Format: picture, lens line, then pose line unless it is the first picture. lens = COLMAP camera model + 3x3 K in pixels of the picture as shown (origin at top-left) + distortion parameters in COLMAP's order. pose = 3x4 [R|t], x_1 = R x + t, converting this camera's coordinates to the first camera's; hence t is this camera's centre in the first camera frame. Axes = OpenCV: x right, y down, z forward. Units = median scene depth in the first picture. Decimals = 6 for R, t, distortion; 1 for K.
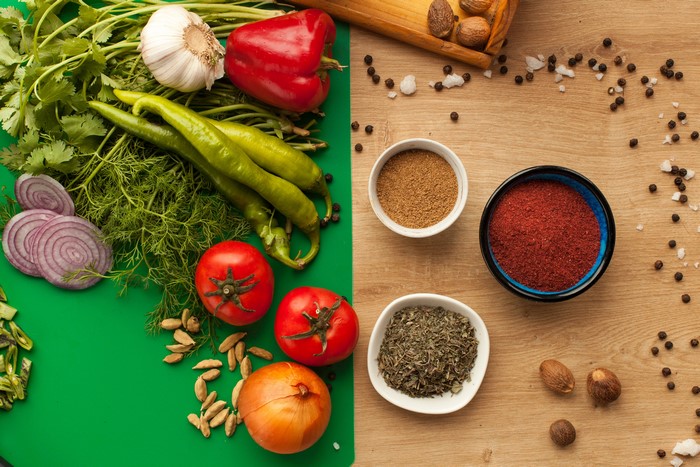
lens RADIAL K [[1376.7, 0, 350.0], [0, 1376.7, 233.5], [0, 0, 1]] dist [0.290791, -2.086269]
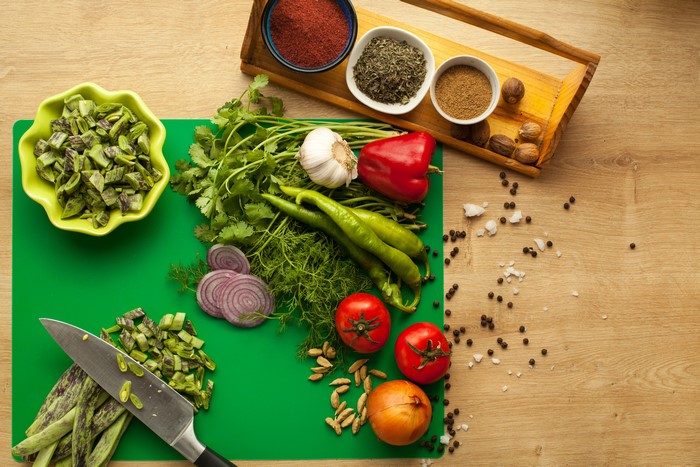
lens RADIAL K [[1376.7, 0, 350.0], [0, 1376.7, 233.5], [0, 0, 1]] dist [0.290791, -2.086269]
pose [[0.999365, 0.010652, 0.034007, -0.144526], [-0.008913, 0.998664, -0.050893, 0.016312], [-0.034503, 0.050558, 0.998125, -0.406643]]
